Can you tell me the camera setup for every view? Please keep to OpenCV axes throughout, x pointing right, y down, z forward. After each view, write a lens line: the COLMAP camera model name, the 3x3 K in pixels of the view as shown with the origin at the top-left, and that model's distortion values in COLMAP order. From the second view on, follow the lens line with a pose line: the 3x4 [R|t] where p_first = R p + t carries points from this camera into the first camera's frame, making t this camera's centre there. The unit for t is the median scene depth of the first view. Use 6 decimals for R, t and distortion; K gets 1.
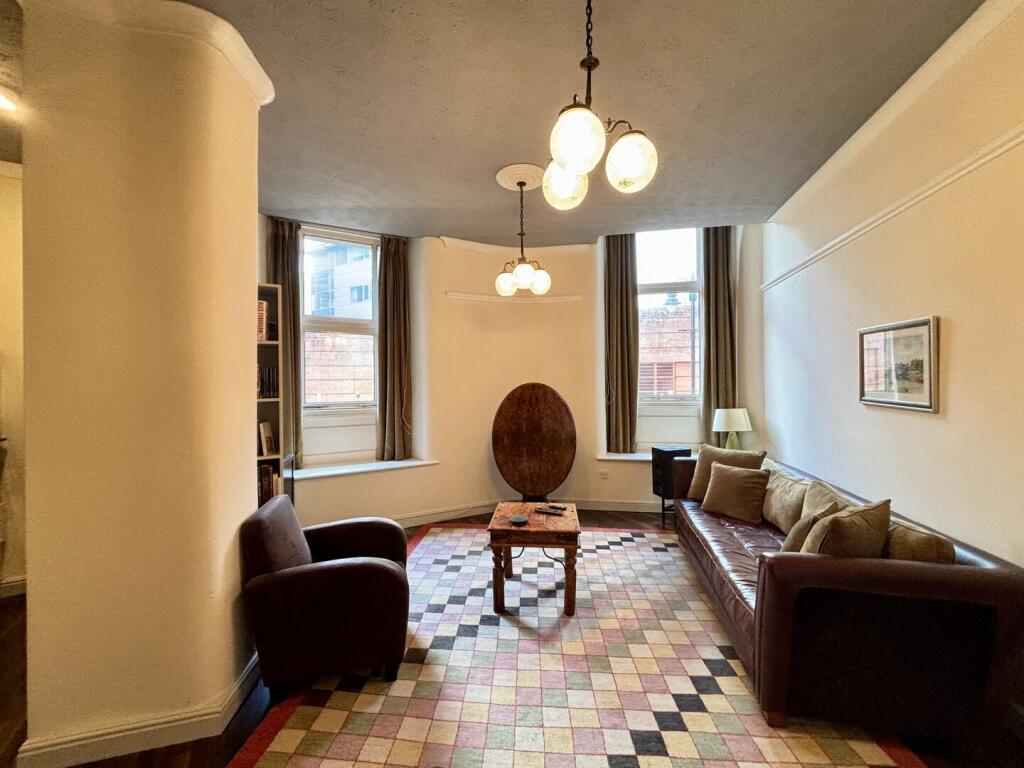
lens RADIAL K [[411.9, 0, 508.5], [0, 411.9, 386.5], [0, 0, 1]] dist [0.002137, -0.001290]
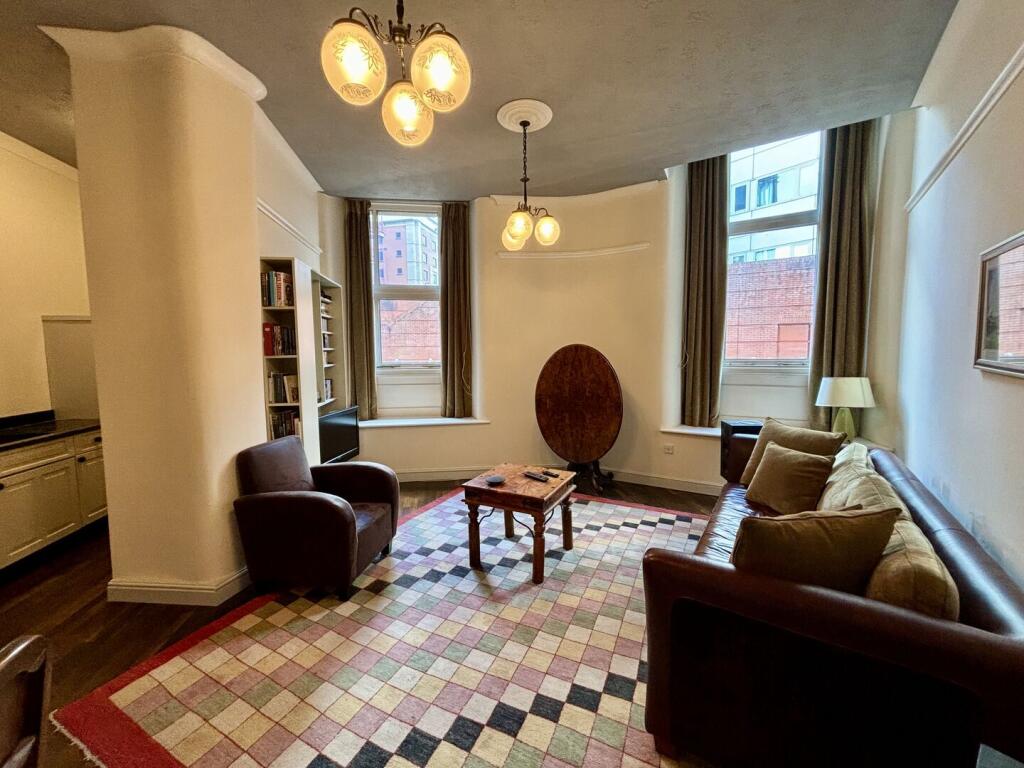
lens RADIAL K [[411.9, 0, 513.6], [0, 411.9, 386.4], [0, 0, 1]] dist [0.002137, -0.001290]
pose [[0.927599, 0.033006, -0.372116, 0.302491], [-0.003574, 0.996828, 0.079507, 0.014297], [0.373560, -0.072421, 0.924775, 0.084877]]
